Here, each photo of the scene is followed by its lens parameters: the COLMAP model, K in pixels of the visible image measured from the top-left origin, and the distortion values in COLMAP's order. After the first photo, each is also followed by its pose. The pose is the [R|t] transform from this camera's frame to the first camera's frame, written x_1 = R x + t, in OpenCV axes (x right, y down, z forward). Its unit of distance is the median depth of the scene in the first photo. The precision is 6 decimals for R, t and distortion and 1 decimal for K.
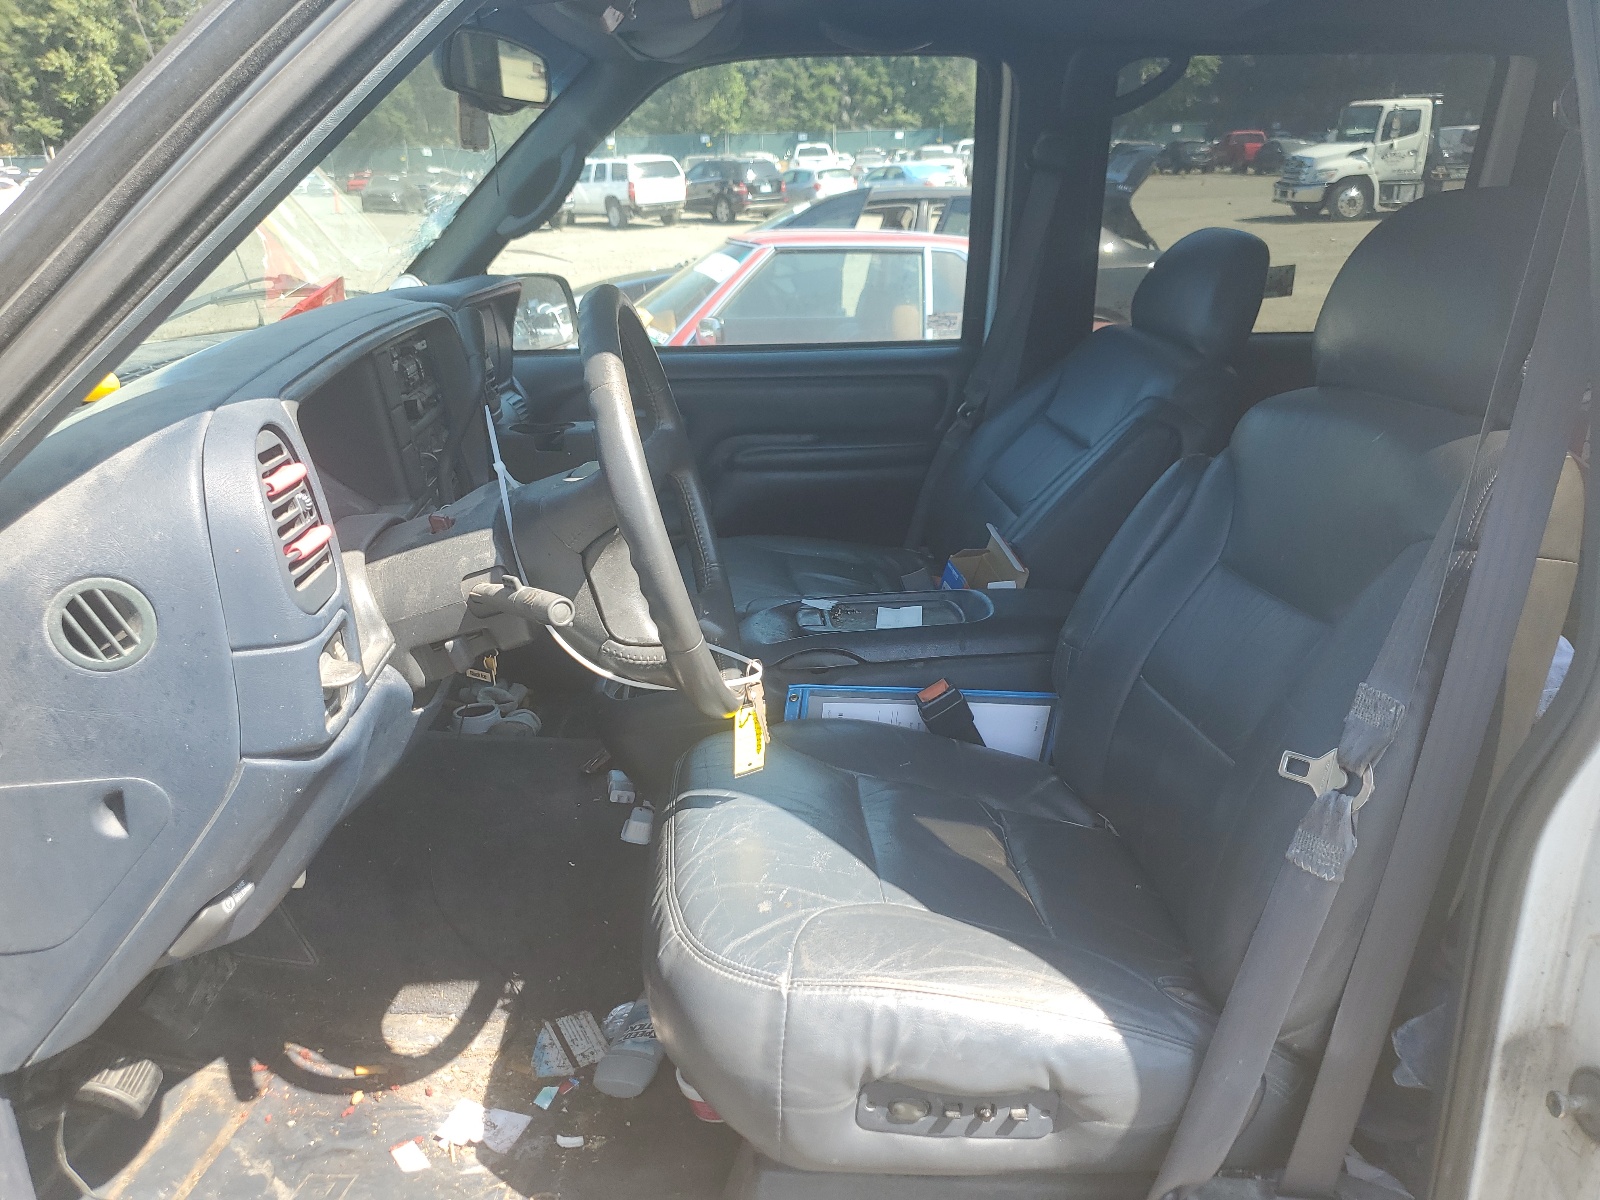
lens RADIAL K [[1185.7, 0, 800.0], [0, 1185.7, 600.0], [0, 0, 1]] dist [0.004467, -0.004609]
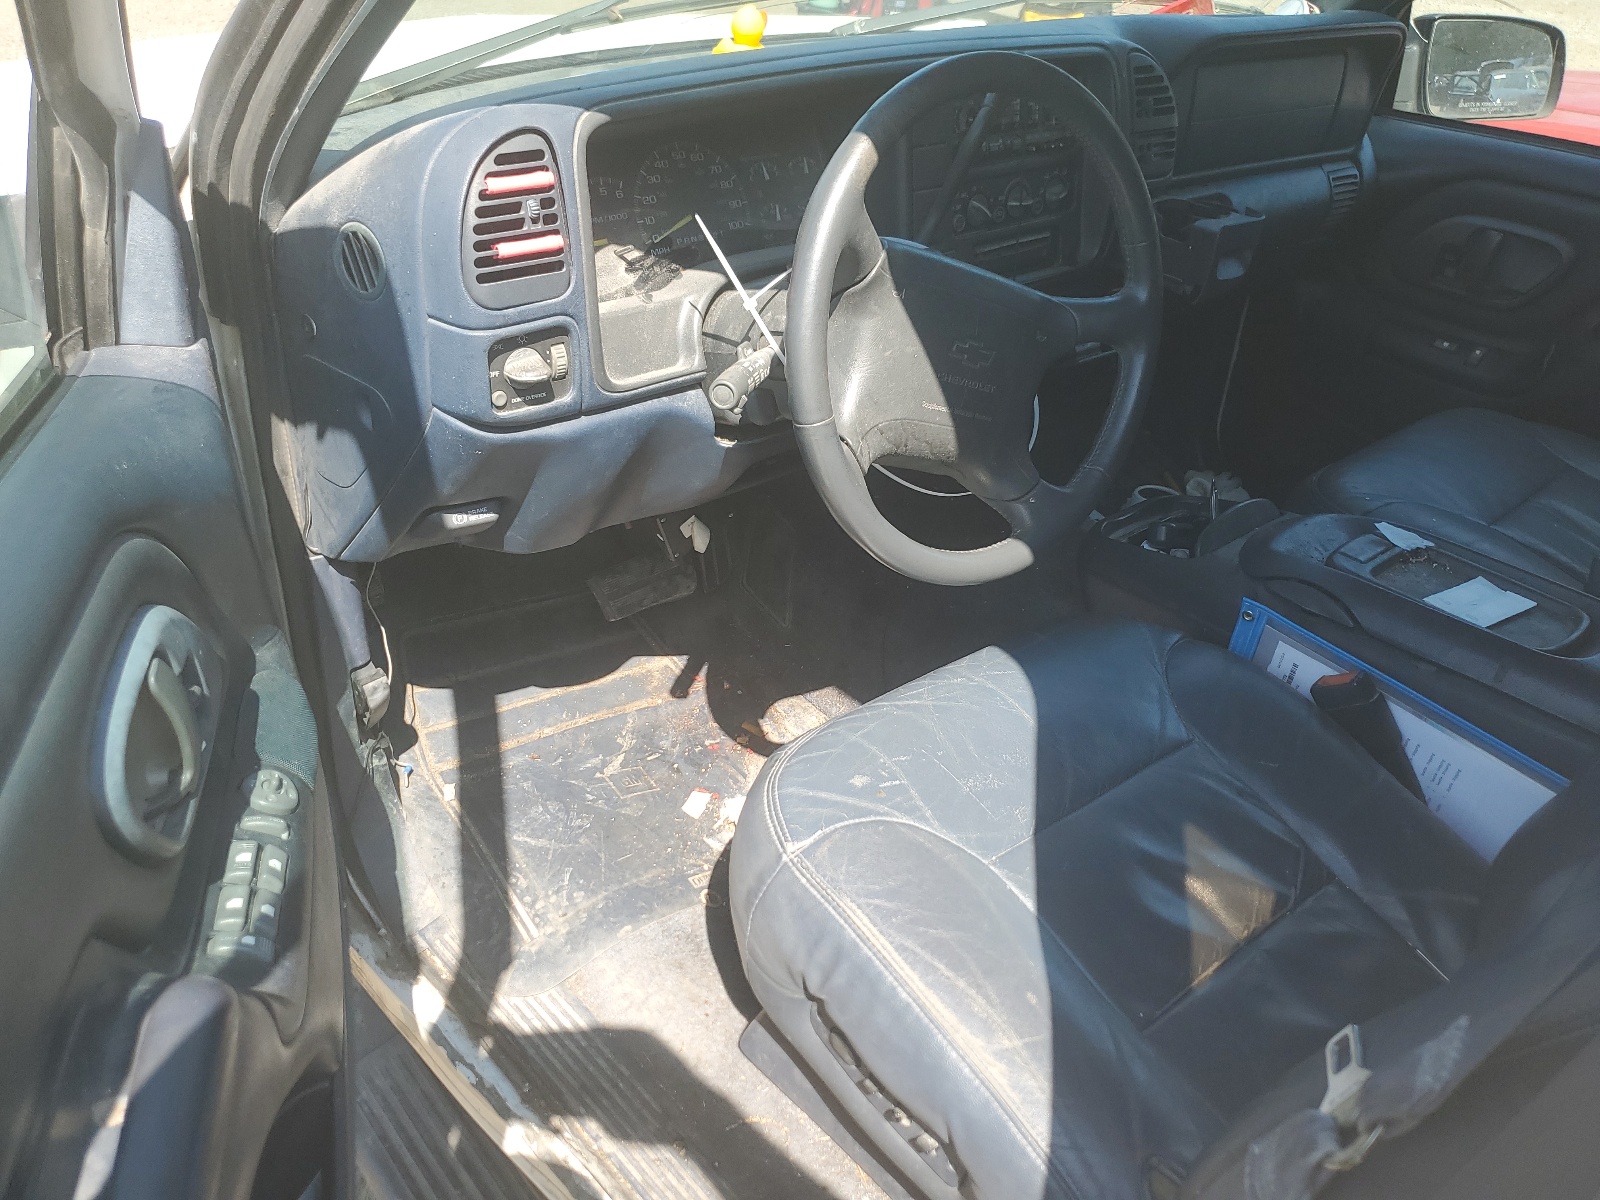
lens RADIAL K [[1185.7, 0, 800.0], [0, 1185.7, 600.0], [0, 0, 1]] dist [0.004467, -0.004609]
pose [[0.604336, 0.467557, -0.645111, 0.392786], [-0.311337, 0.883906, 0.348970, -0.145174], [0.733381, -0.010049, 0.679744, 0.287077]]
